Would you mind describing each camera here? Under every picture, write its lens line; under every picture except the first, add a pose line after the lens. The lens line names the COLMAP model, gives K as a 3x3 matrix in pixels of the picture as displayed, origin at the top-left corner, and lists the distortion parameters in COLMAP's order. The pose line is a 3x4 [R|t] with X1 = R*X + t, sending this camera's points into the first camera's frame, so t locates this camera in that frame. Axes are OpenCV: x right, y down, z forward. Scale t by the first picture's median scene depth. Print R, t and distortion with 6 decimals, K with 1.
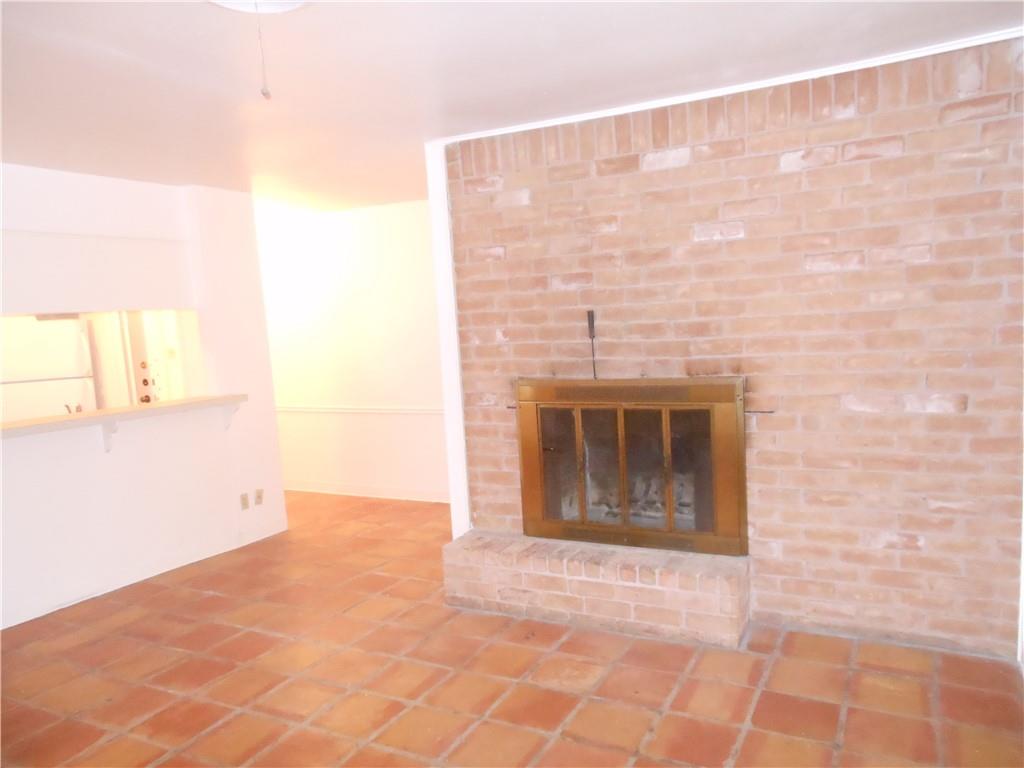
lens RADIAL K [[770.0, 0, 517.6], [0, 770.0, 431.6], [0, 0, 1]] dist [0.049565, -0.049762]
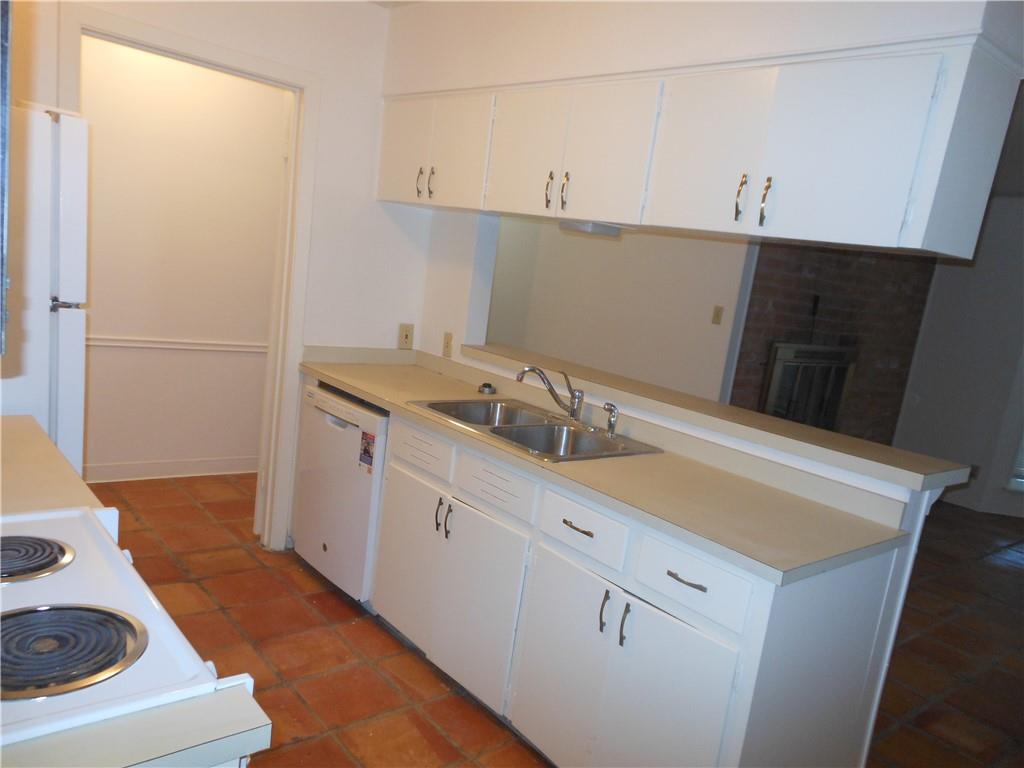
lens RADIAL K [[770.0, 0, 517.6], [0, 770.0, 431.6], [0, 0, 1]] dist [0.049565, -0.049762]
pose [[0.354754, -0.095452, 0.930074, -1.436402], [-0.005885, 0.994527, 0.104312, -0.056191], [-0.934941, -0.042478, 0.352251, 1.013236]]
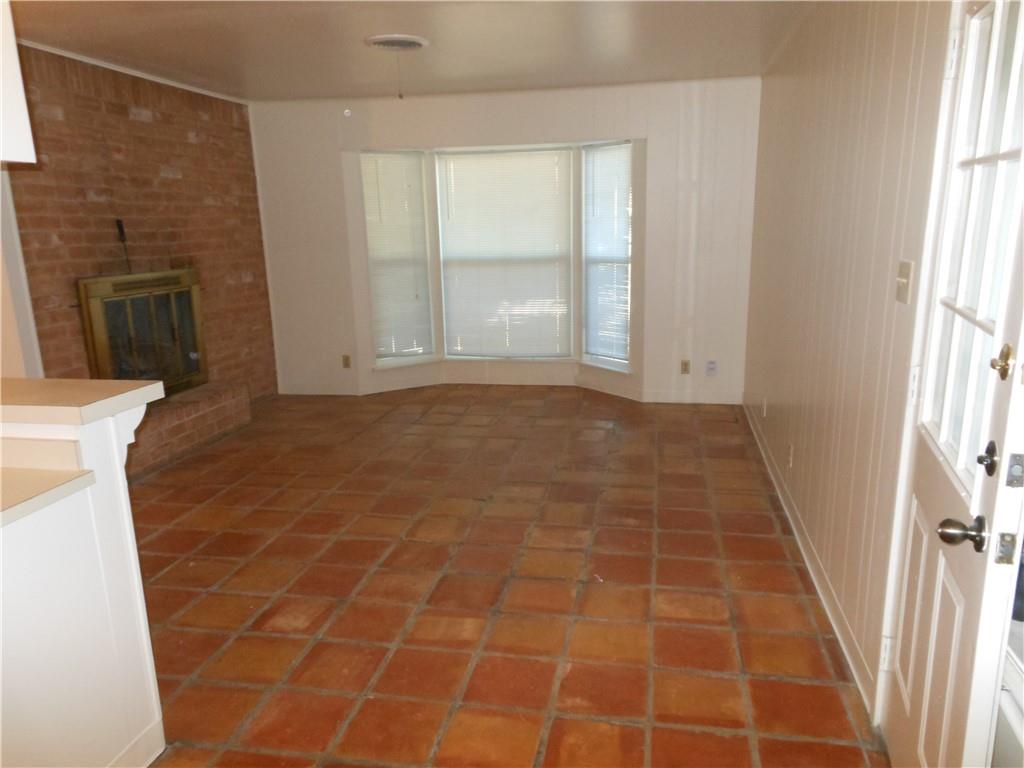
lens RADIAL K [[770.0, 0, 517.6], [0, 770.0, 431.6], [0, 0, 1]] dist [0.049565, -0.049762]
pose [[-0.292967, -0.191162, 0.936818, -1.382306], [0.181960, 0.950755, 0.250910, -0.027470], [-0.938648, 0.243972, -0.243756, 0.789366]]
